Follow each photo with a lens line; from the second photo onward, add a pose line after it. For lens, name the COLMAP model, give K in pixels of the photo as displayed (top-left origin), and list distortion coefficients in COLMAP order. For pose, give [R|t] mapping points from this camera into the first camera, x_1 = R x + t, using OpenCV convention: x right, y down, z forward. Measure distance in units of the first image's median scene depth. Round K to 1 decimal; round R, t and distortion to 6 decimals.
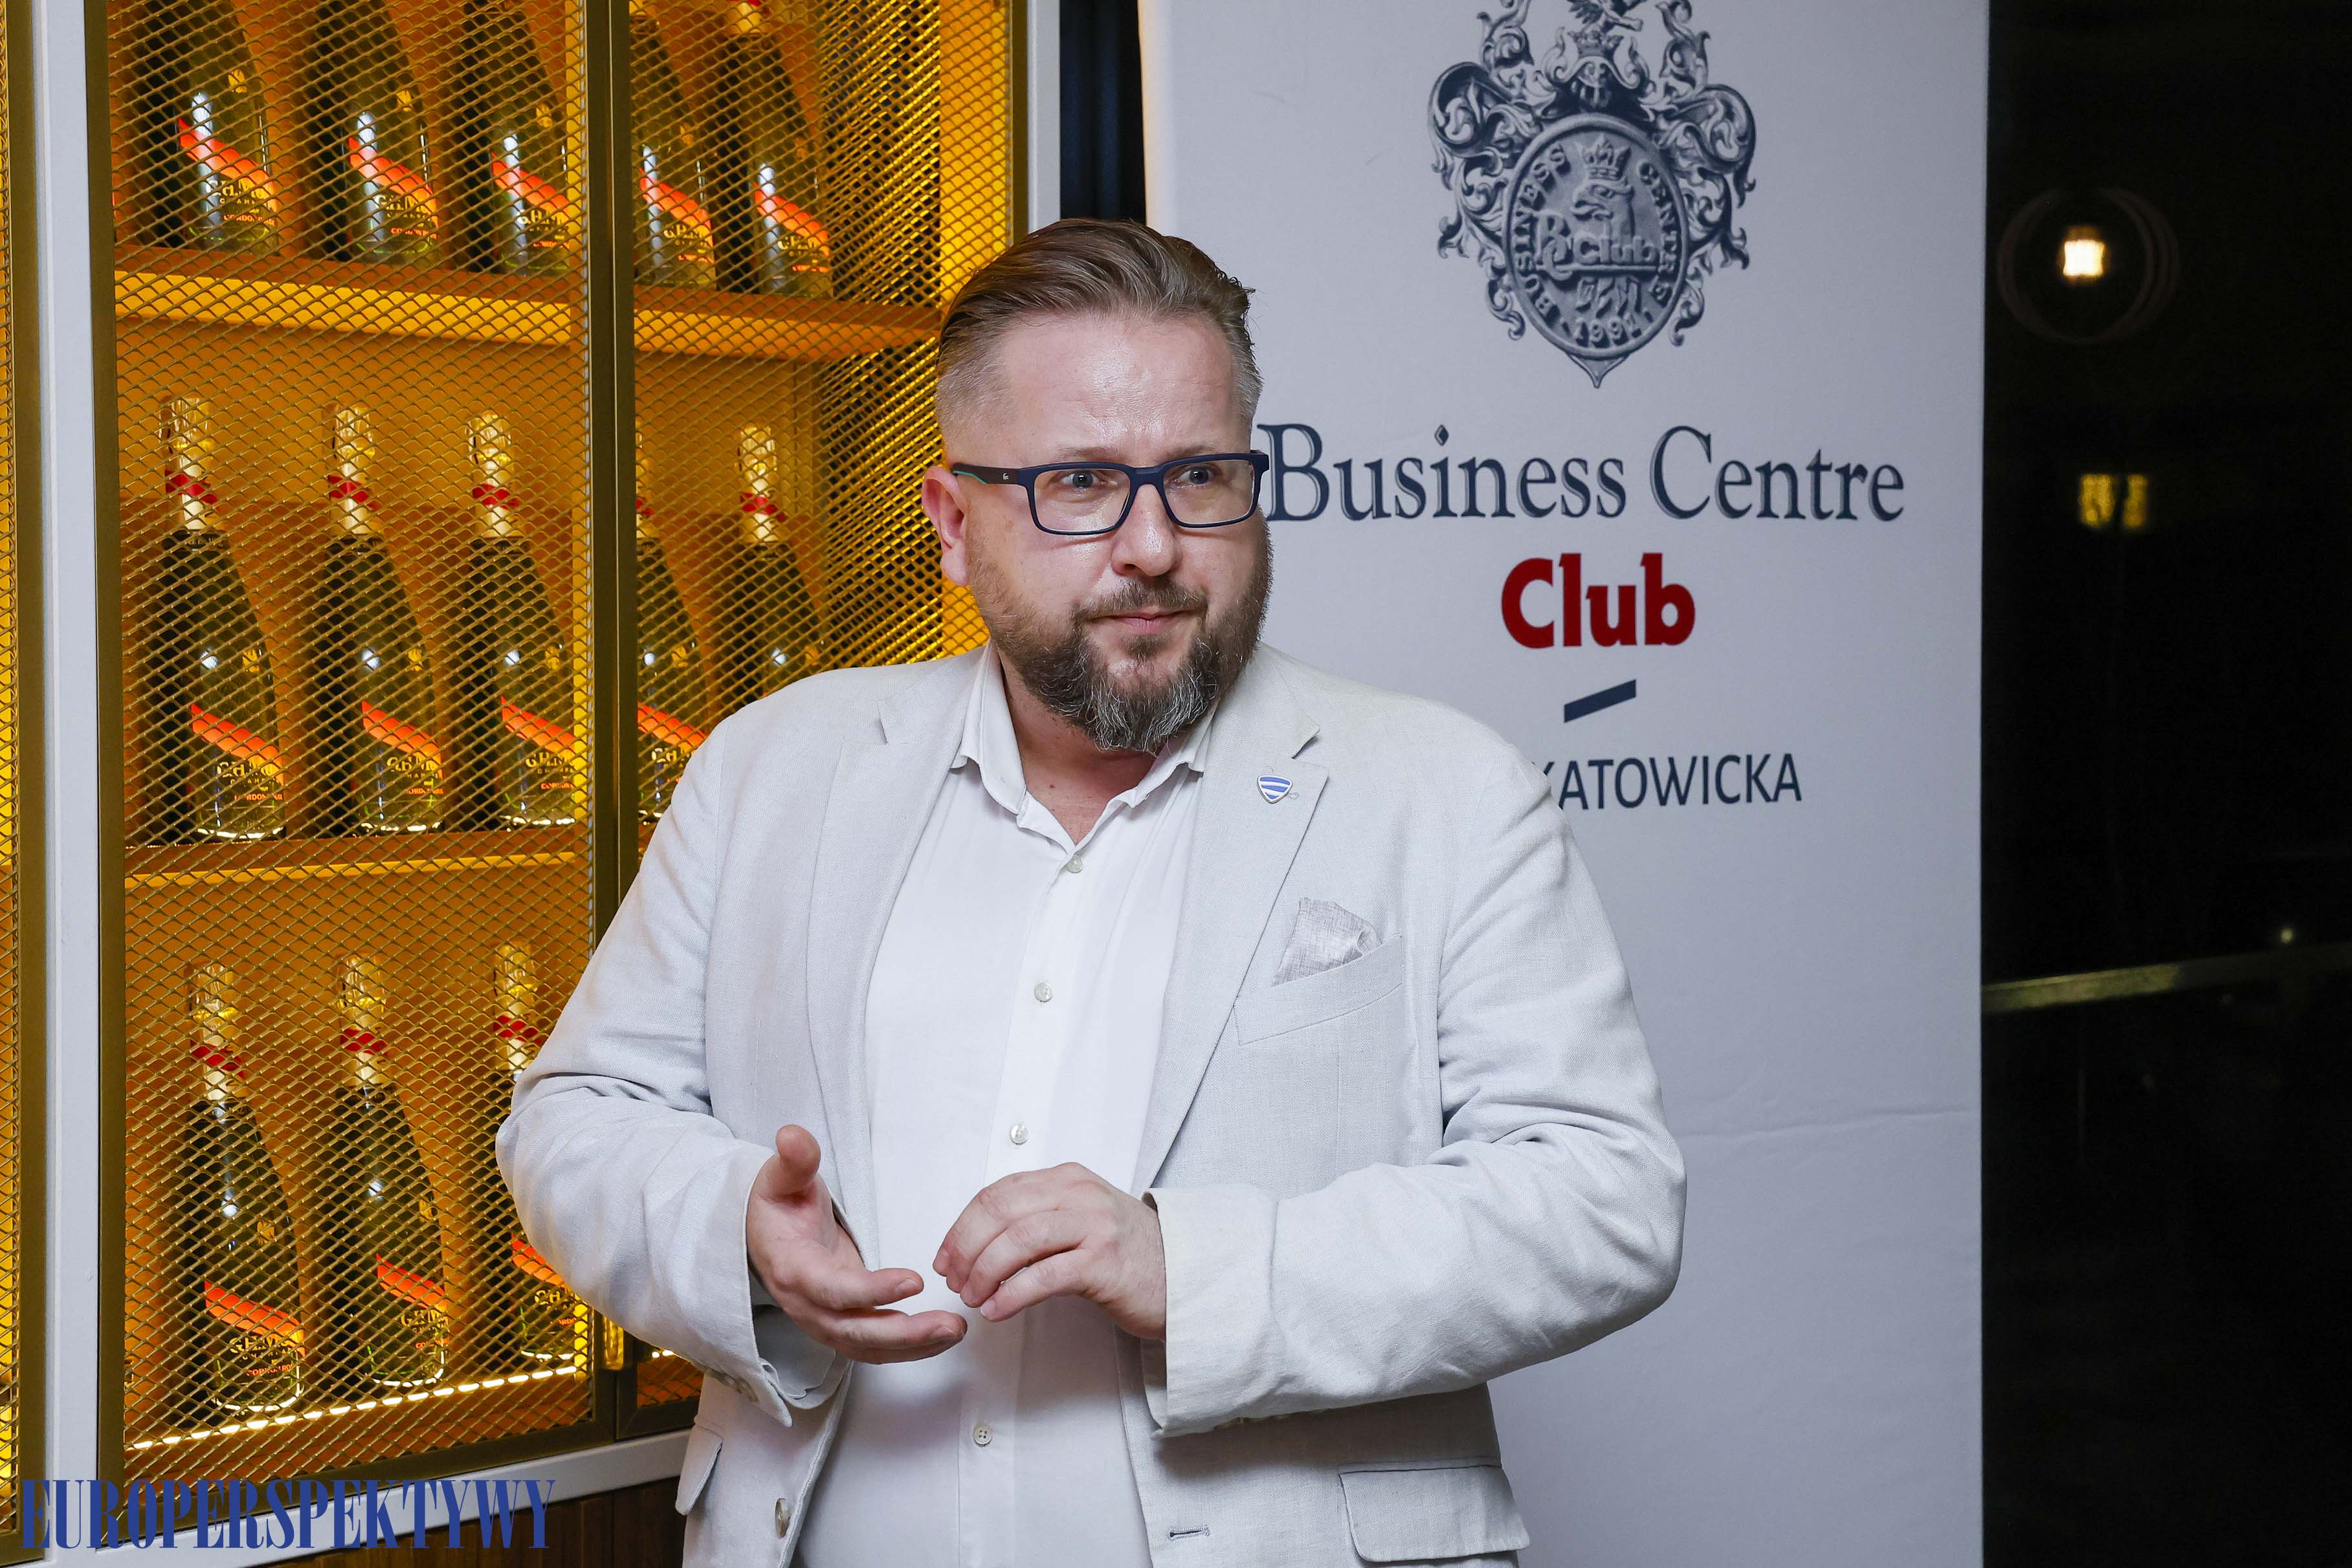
lens RADIAL K [[4305.4, 0, 1180.4], [0, 4305.4, 793.2], [0, 0, 1]] dist [0.247619, 0.000000]
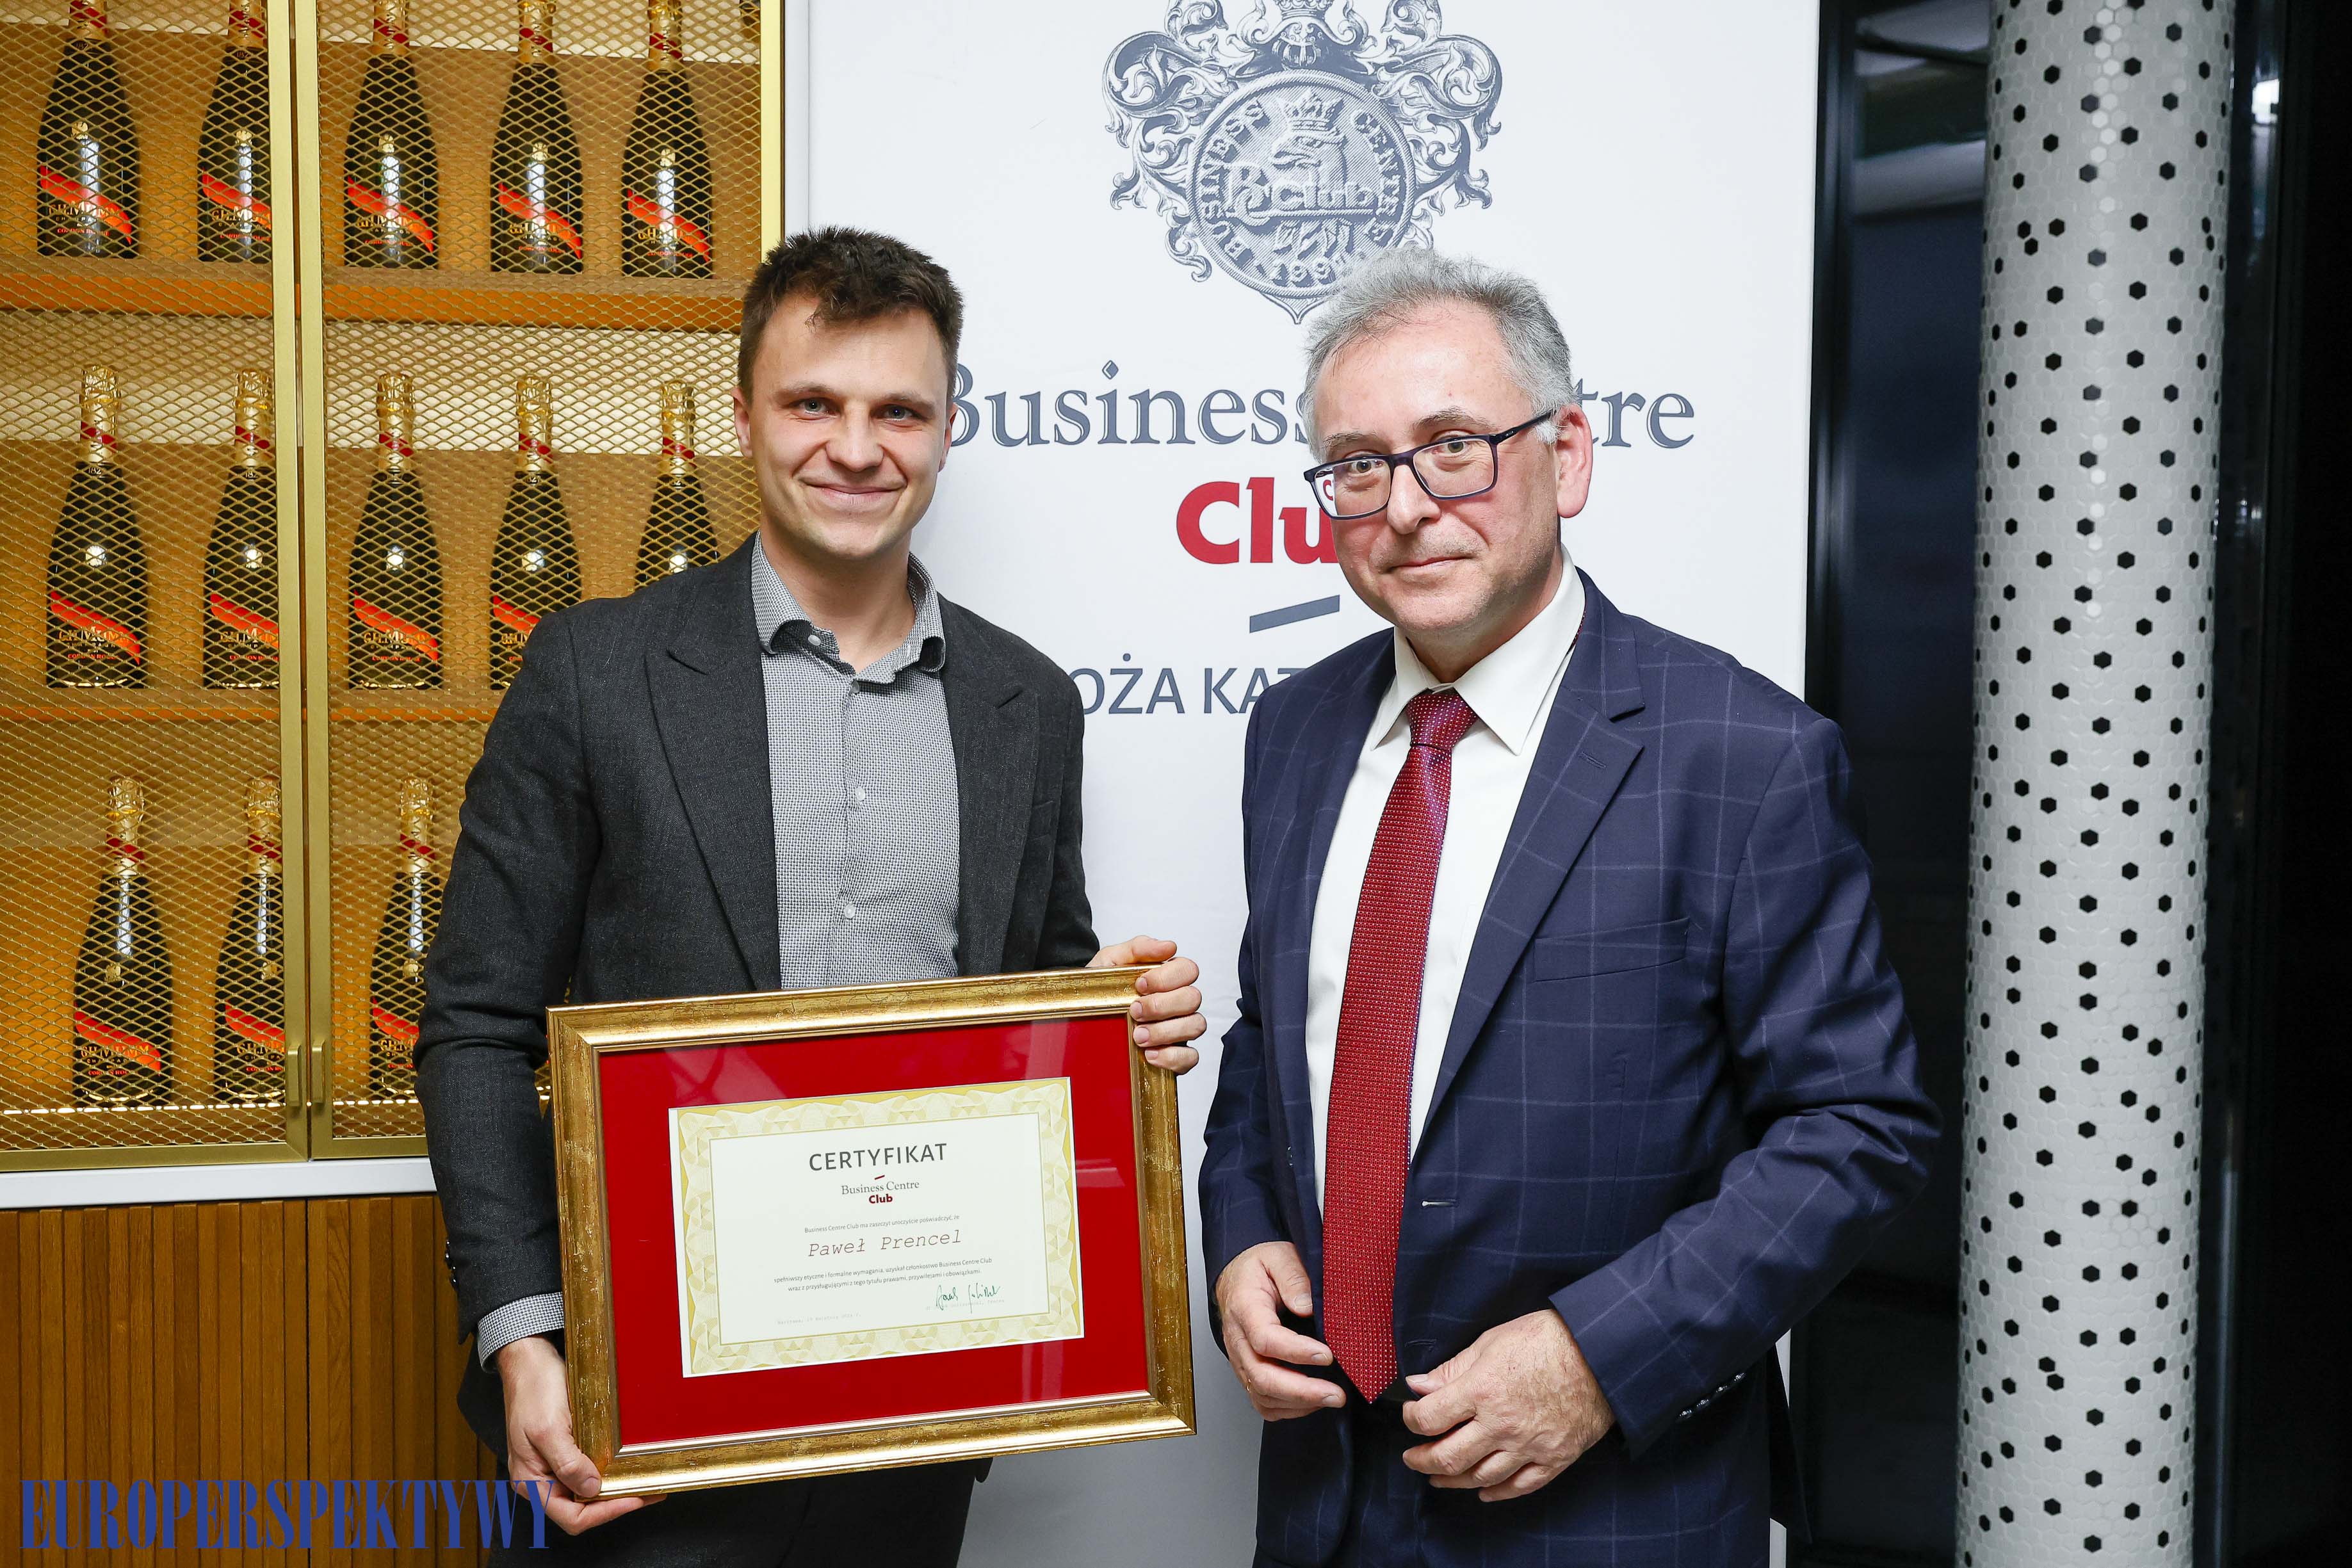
lens RADIAL K [[2700.8, 0, 1284.1], [0, 2700.8, 786.1], [0, 0, 1]] dist [0.029564, 0.000000]
pose [[0.809350, 0.048150, -0.585349, 0.494714], [-0.035349, 0.998821, 0.033284, -0.000631], [0.586262, -0.006247, 0.810098, 0.449130]]
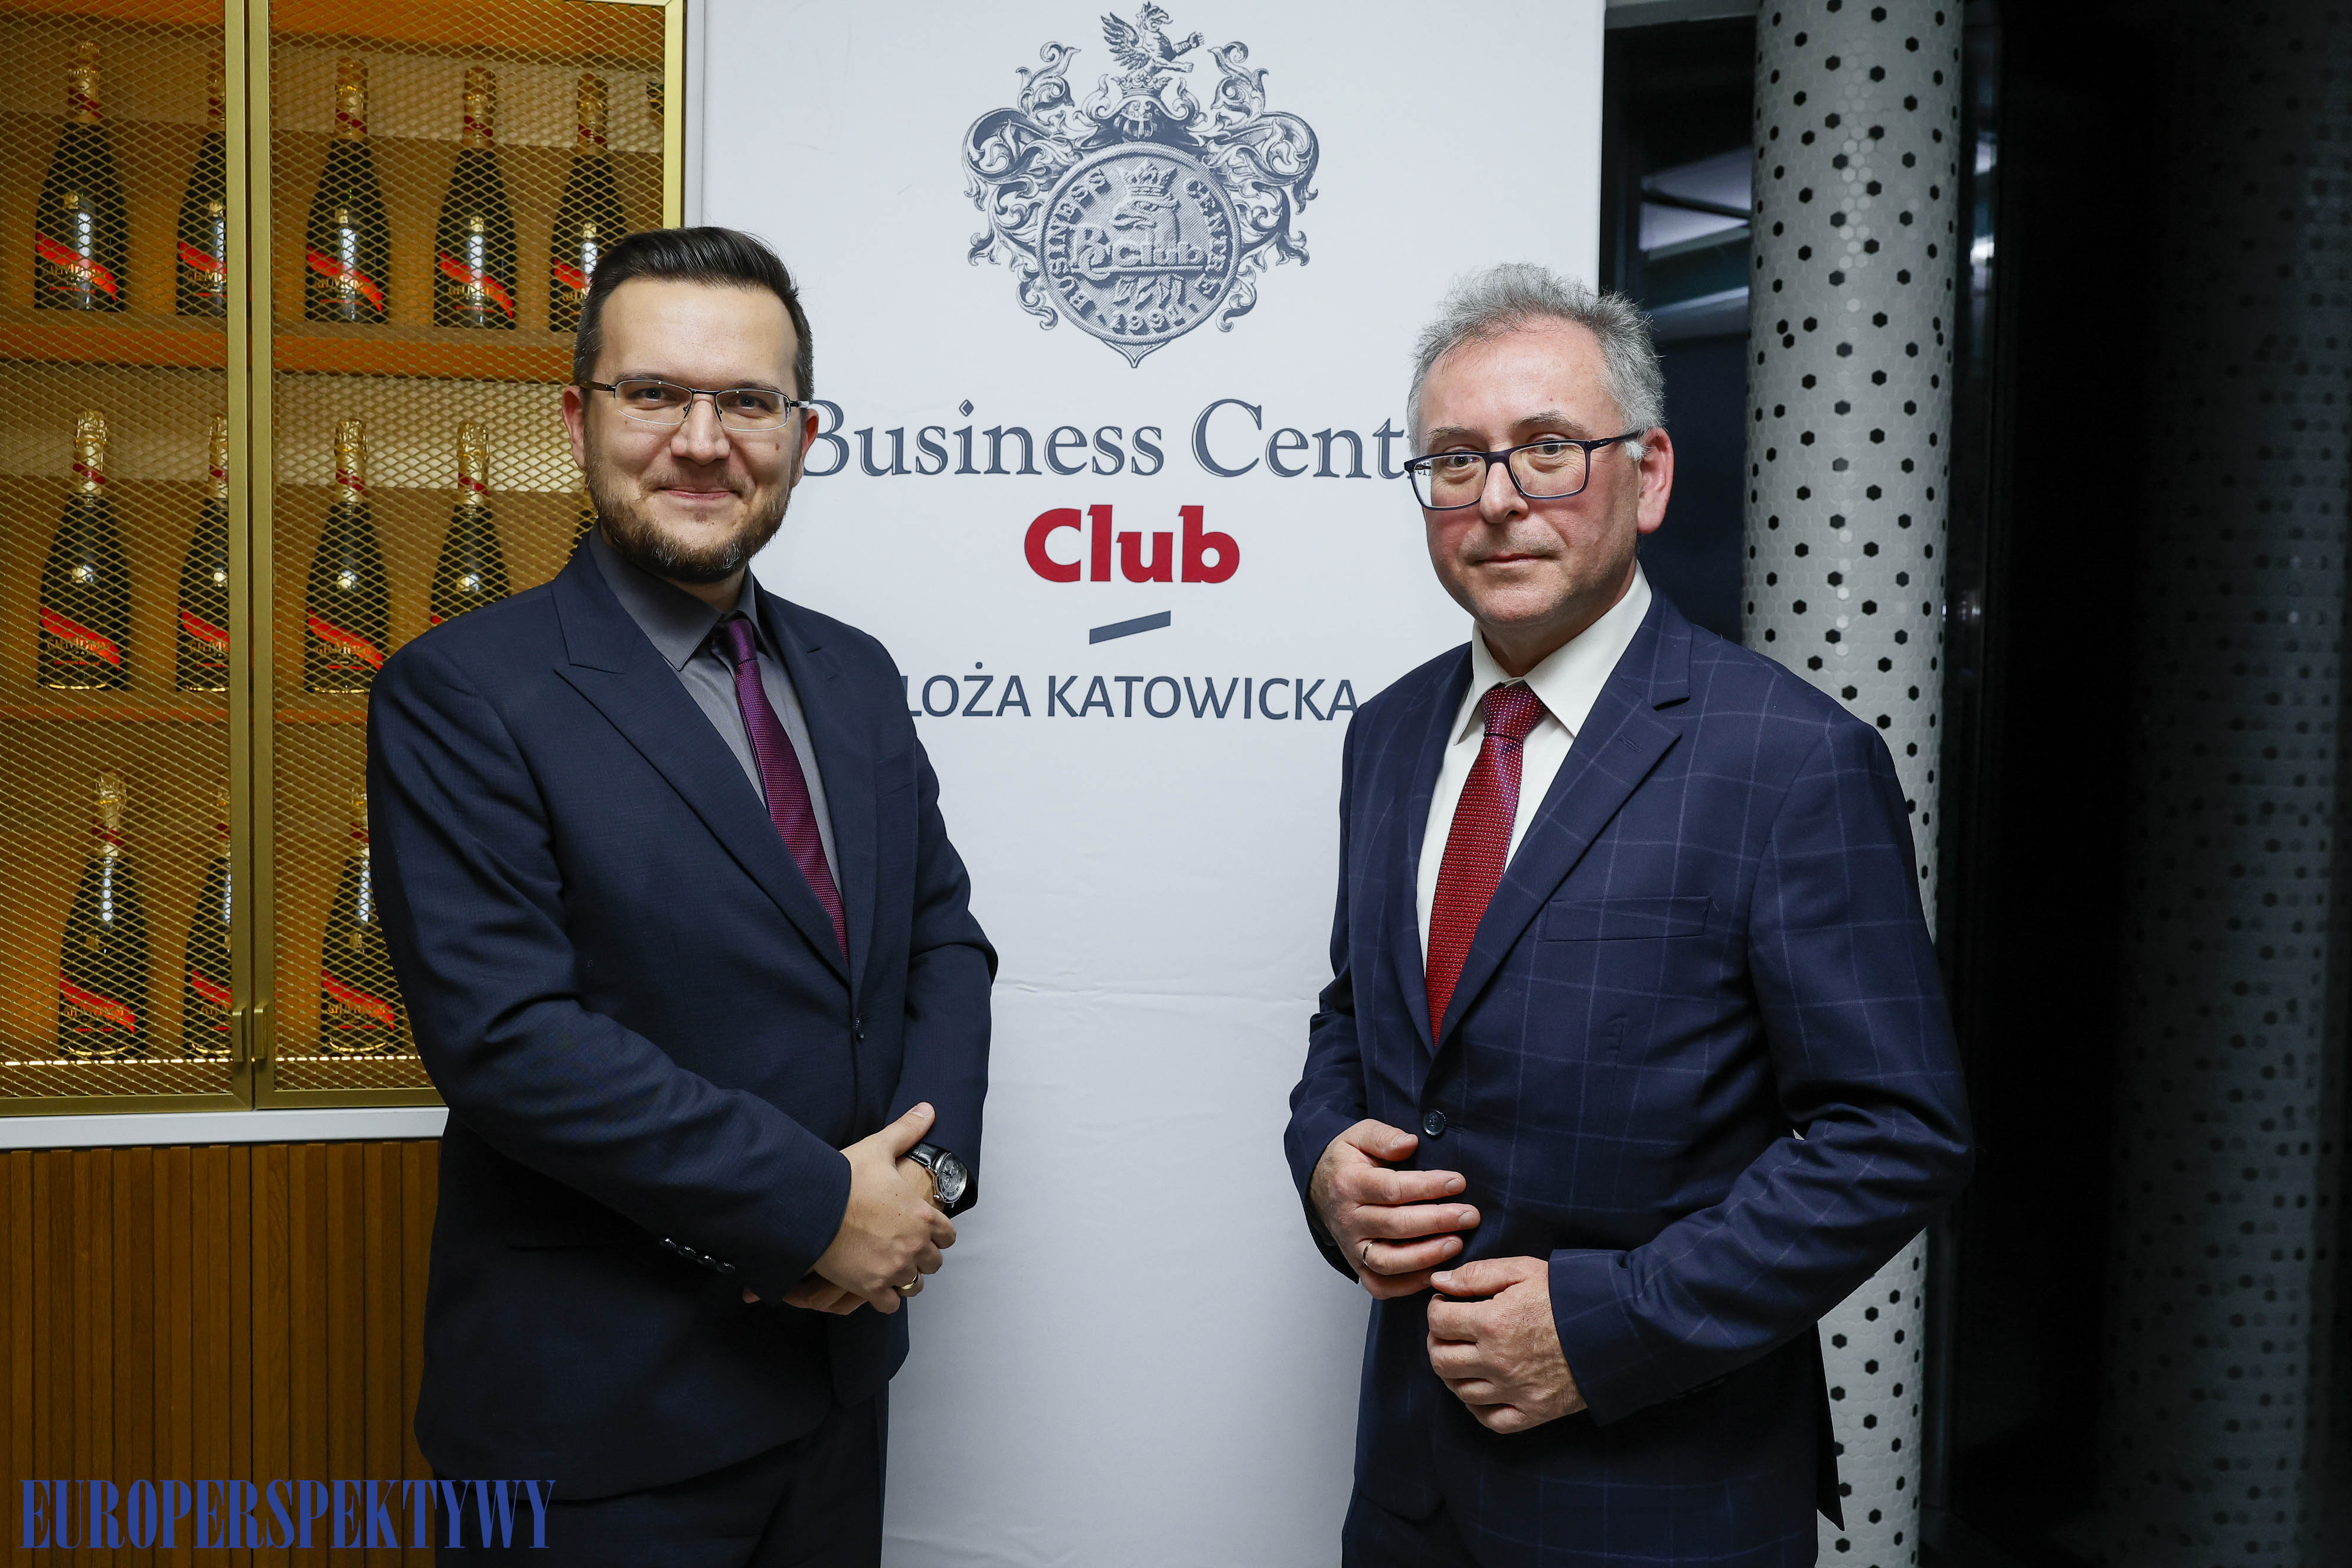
lens RADIAL K [[2140.4, 0, 1174.9], [0, 2140.4, 780.3], [0, 0, 1]] dist [-0.010741, 0.000000]
pose [[0.804278, 0.044471, -0.592587, 0.464032], [-0.042427, 0.998948, 0.017383, 0.010345], [0.592737, 0.011161, 0.805319, 0.526736]]
